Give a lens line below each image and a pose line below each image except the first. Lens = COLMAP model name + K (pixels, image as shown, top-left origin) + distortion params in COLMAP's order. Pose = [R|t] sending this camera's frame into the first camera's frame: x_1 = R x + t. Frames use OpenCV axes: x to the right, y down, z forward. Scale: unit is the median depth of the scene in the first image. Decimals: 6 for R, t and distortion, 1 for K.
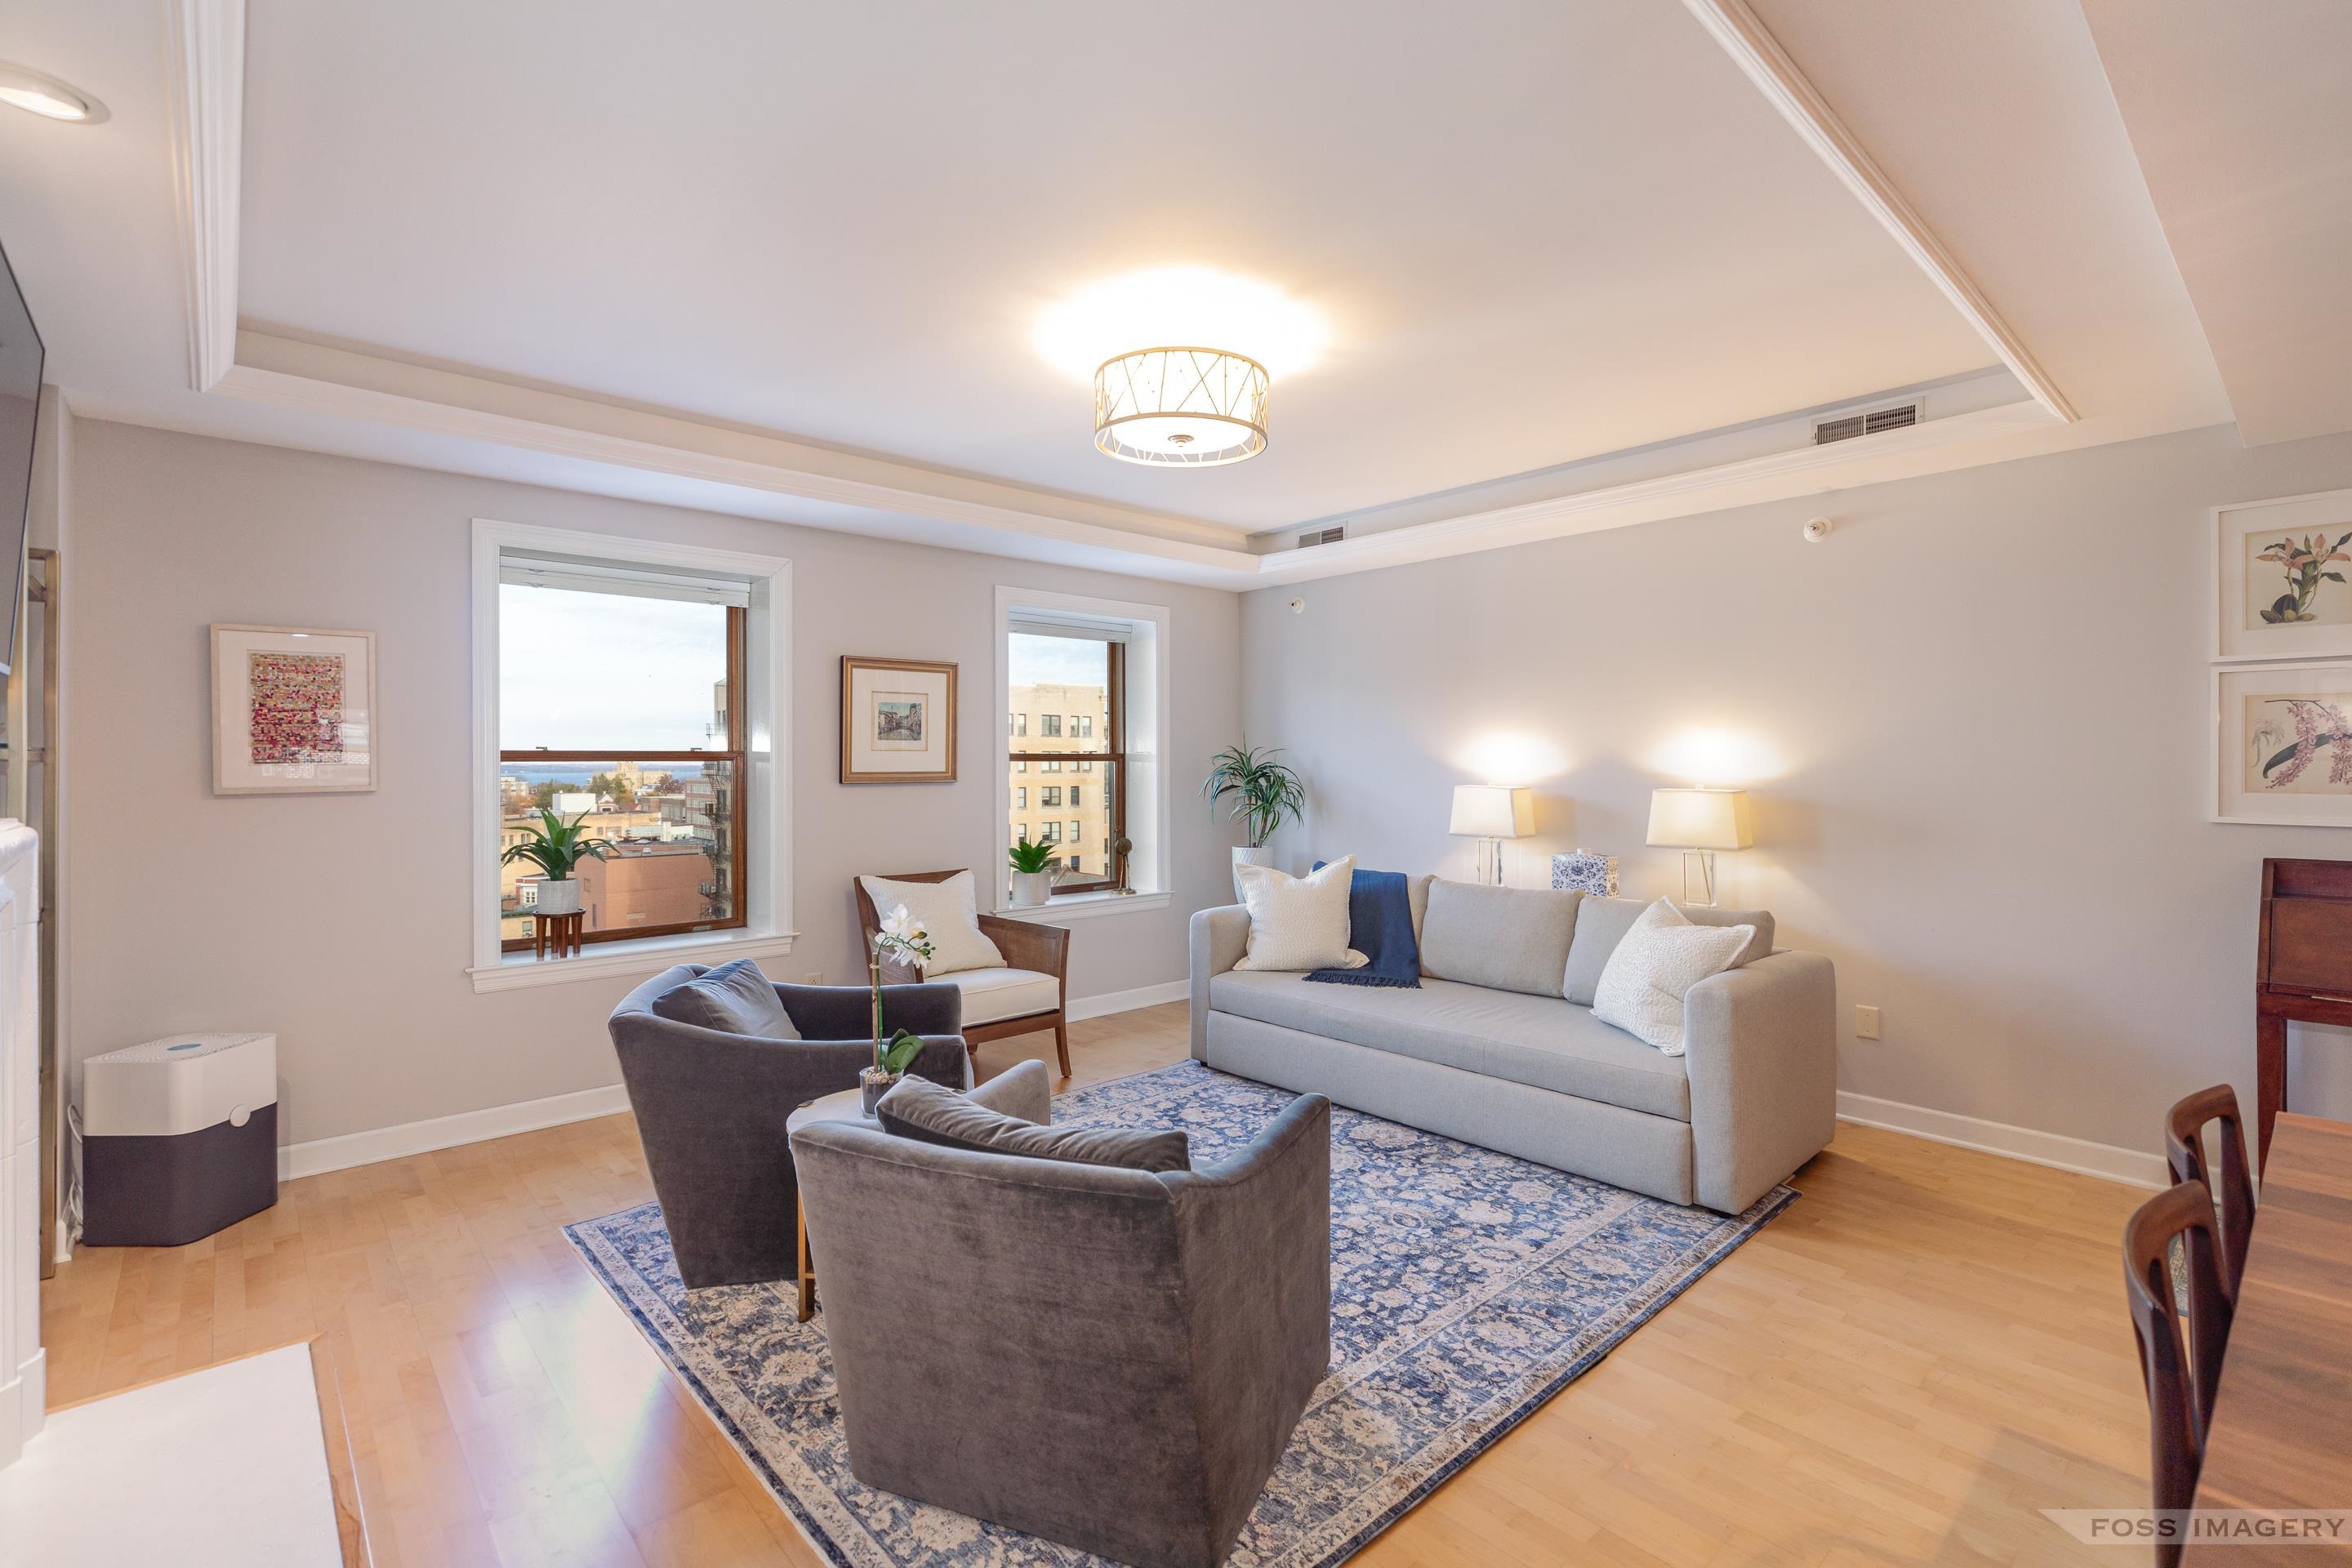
lens RADIAL K [[1054.7, 0, 1157.4], [0, 1054.7, 769.1], [0, 0, 1]] dist [0.003996, -0.001804]
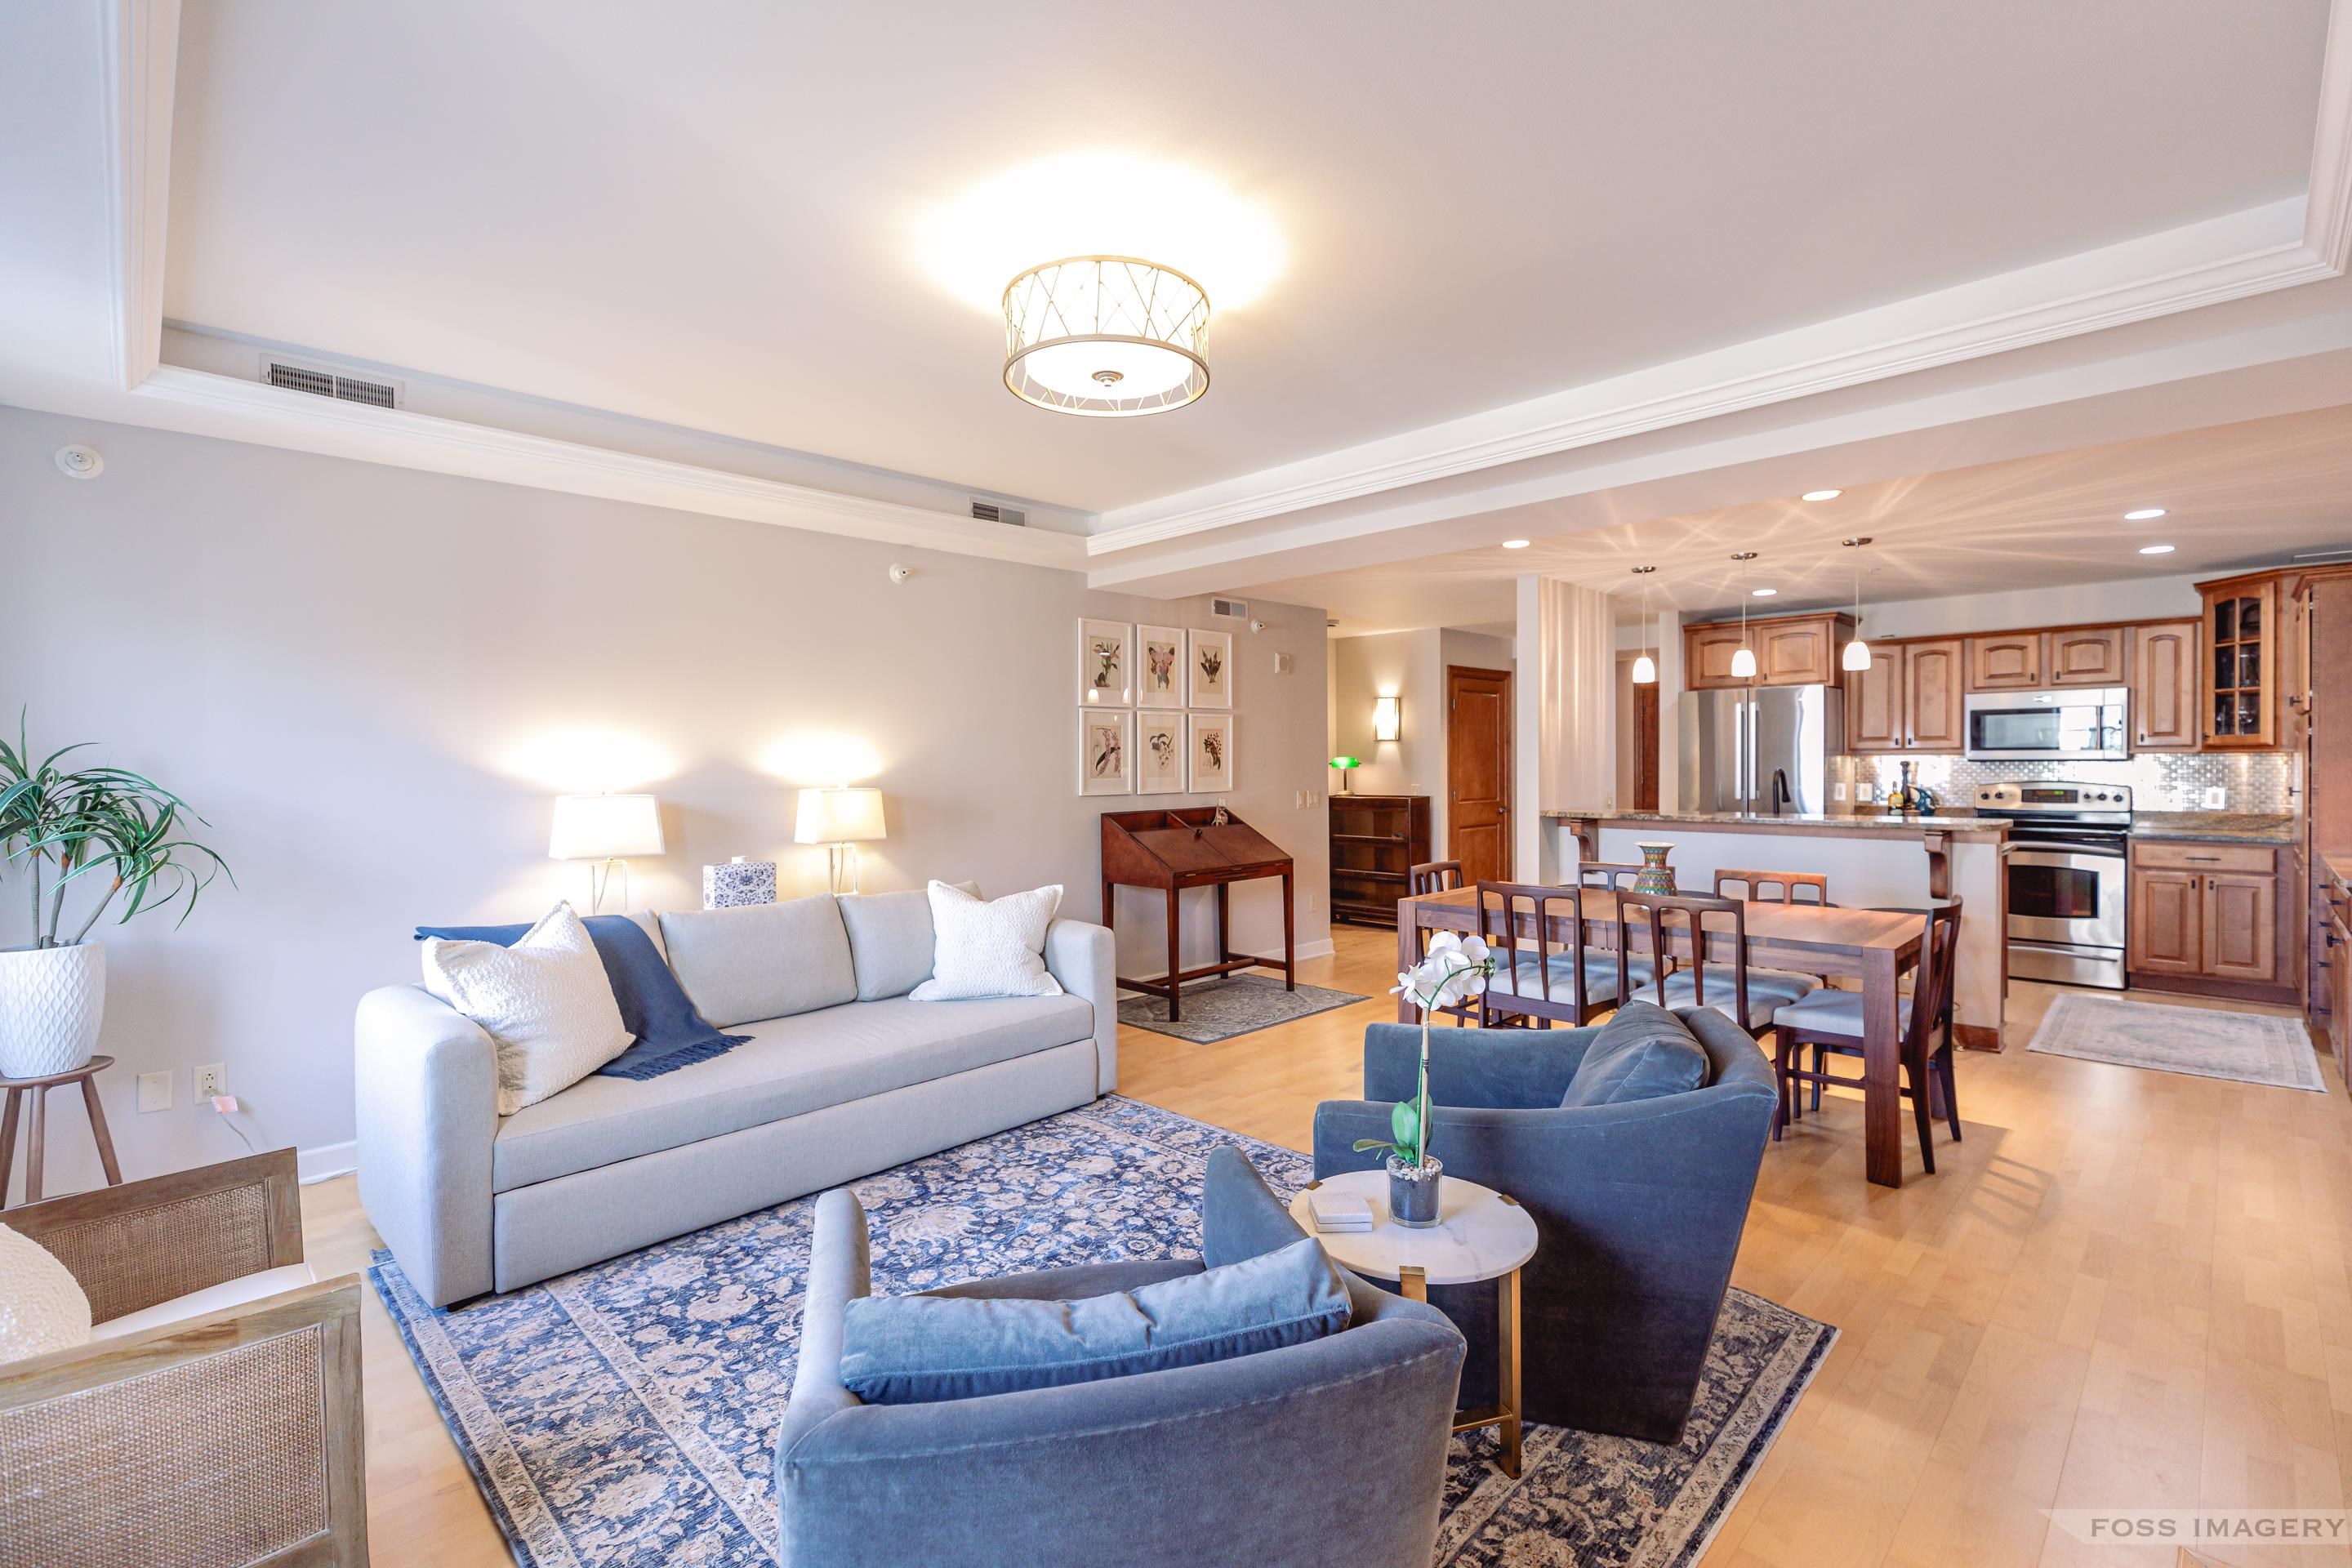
lens RADIAL K [[1054.7, 0, 1194.4], [0, 1054.7, 769.9], [0, 0, 1]] dist [0.003996, -0.001804]
pose [[-0.065998, -0.006118, 0.997801, -0.775596], [0.015245, 0.999858, 0.007139, -0.002292], [-0.997703, 0.015683, -0.065895, 0.925658]]
